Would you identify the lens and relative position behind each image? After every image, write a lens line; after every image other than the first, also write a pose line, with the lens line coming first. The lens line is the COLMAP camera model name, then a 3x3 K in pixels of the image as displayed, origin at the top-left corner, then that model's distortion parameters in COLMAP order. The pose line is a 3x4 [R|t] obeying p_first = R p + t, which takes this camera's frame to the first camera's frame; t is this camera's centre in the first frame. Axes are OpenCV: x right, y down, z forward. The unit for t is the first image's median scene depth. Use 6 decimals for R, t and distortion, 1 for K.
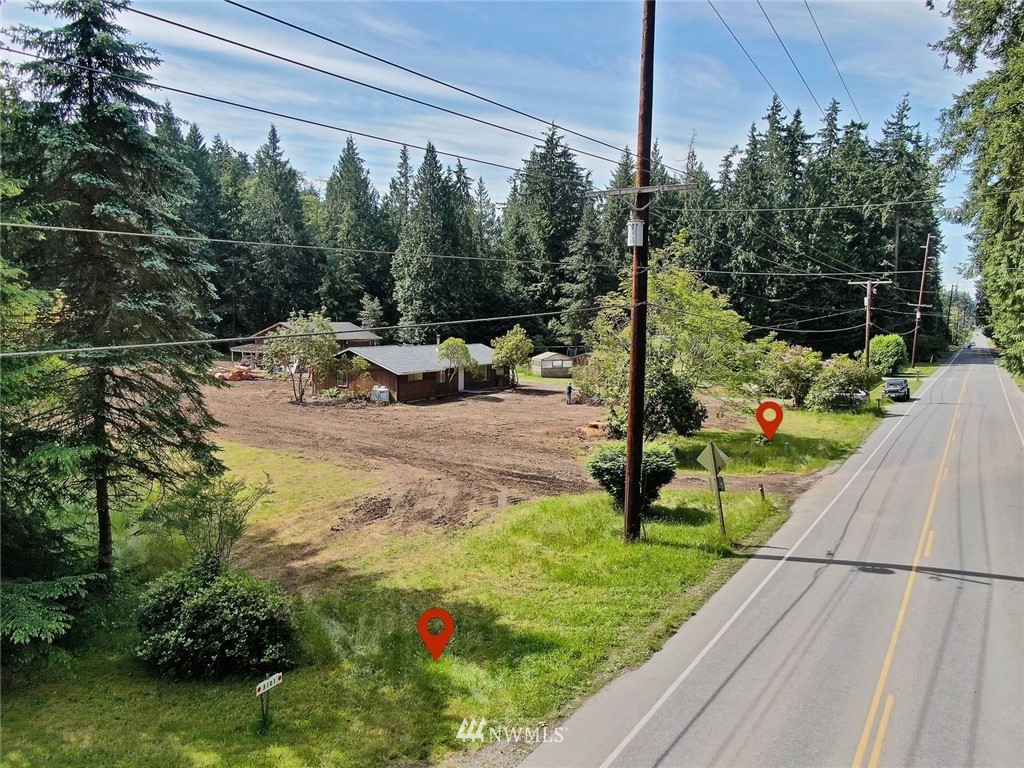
lens RADIAL K [[733.9, 0, 512.0], [0, 733.9, 384.0], [0, 0, 1]] dist [-0.020871, 0.008239]
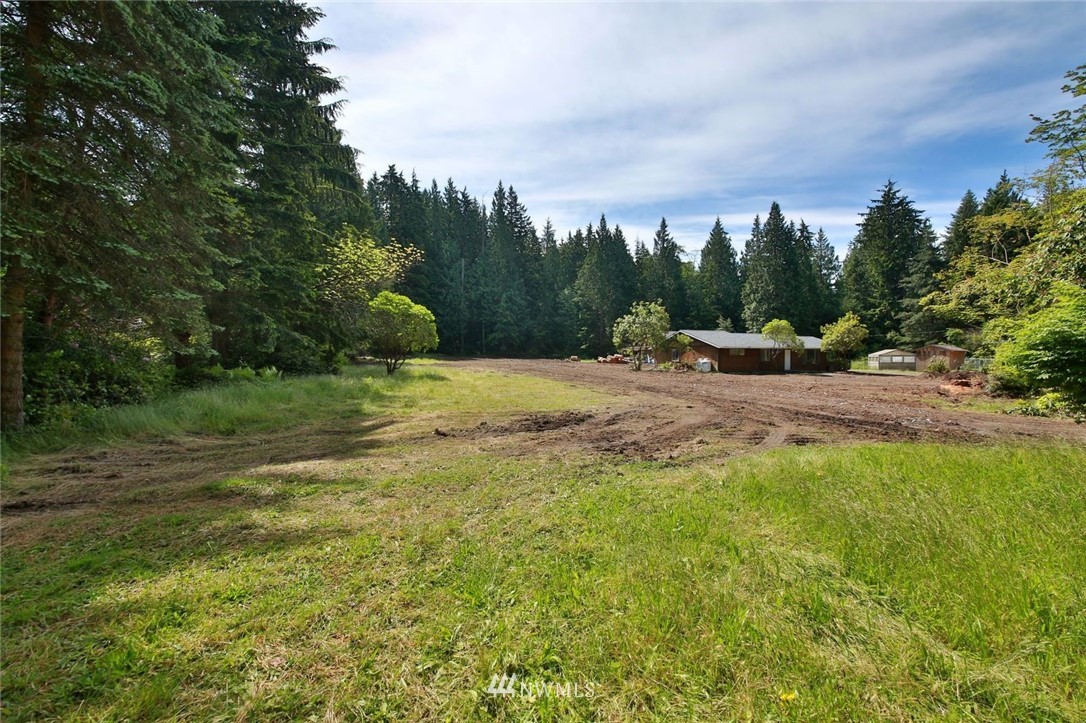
lens RADIAL K [[400.1, 0, 543.8], [0, 400.1, 365.1], [0, 0, 1]] dist [0.018046, -0.027826]
pose [[0.790321, 0.008747, -0.612631, 0.007515], [-0.053163, 0.997106, -0.054346, 0.031846], [0.610383, 0.075520, 0.788498, 0.163611]]
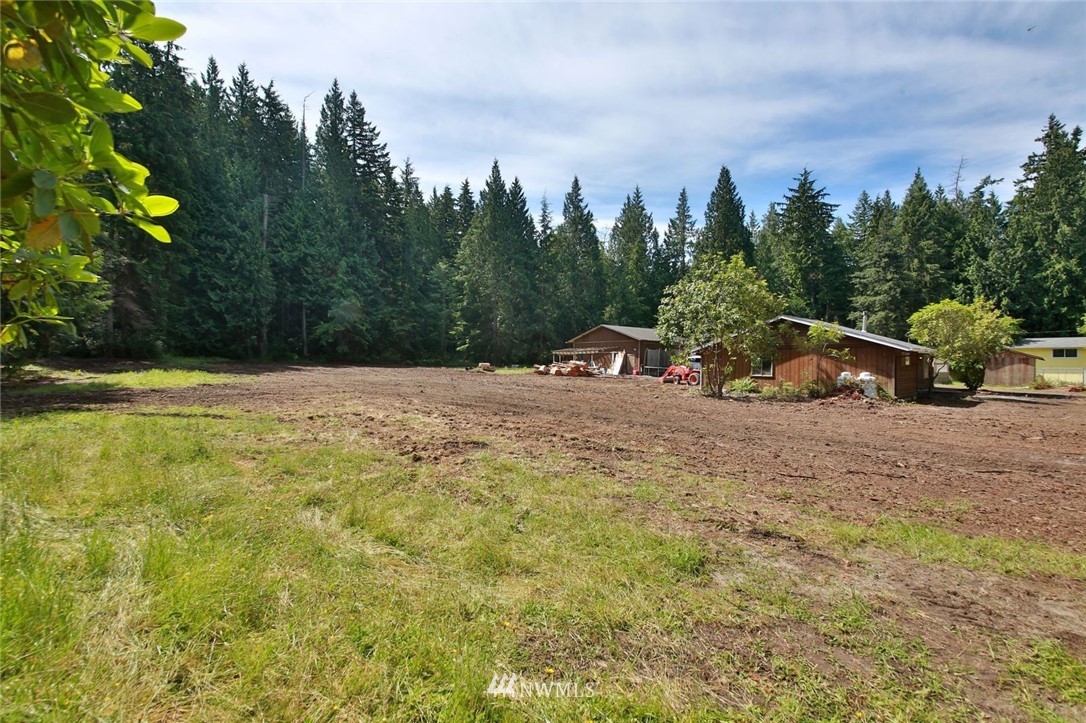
lens RADIAL K [[456.3, 0, 542.1], [0, 456.3, 363.1], [0, 0, 1]] dist [0.016703, -0.027735]
pose [[0.955118, -0.001303, -0.296221, -0.156040], [-0.025133, 0.996028, -0.085419, 0.016623], [0.295156, 0.089030, 0.951292, 0.292693]]
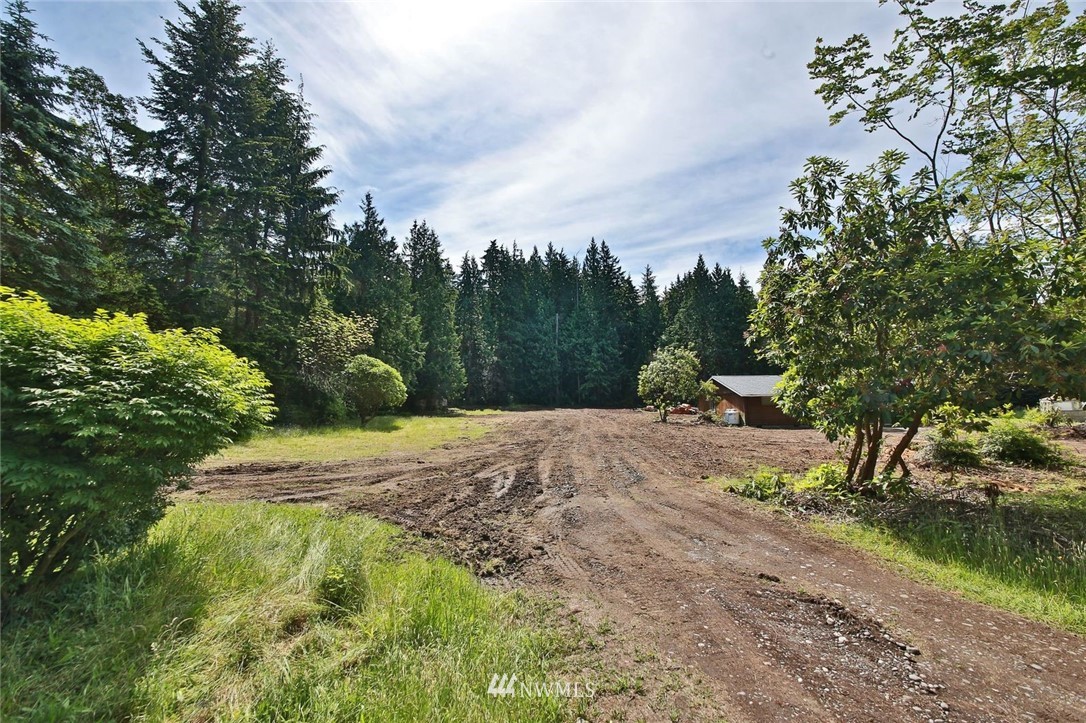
lens RADIAL K [[400.1, 0, 543.8], [0, 400.1, 365.1], [0, 0, 1]] dist [0.018046, -0.027826]
pose [[0.522785, -0.096744, -0.846957, 0.081750], [-0.067730, 0.985685, -0.154397, 0.023633], [0.849770, 0.138081, 0.508749, 0.243988]]
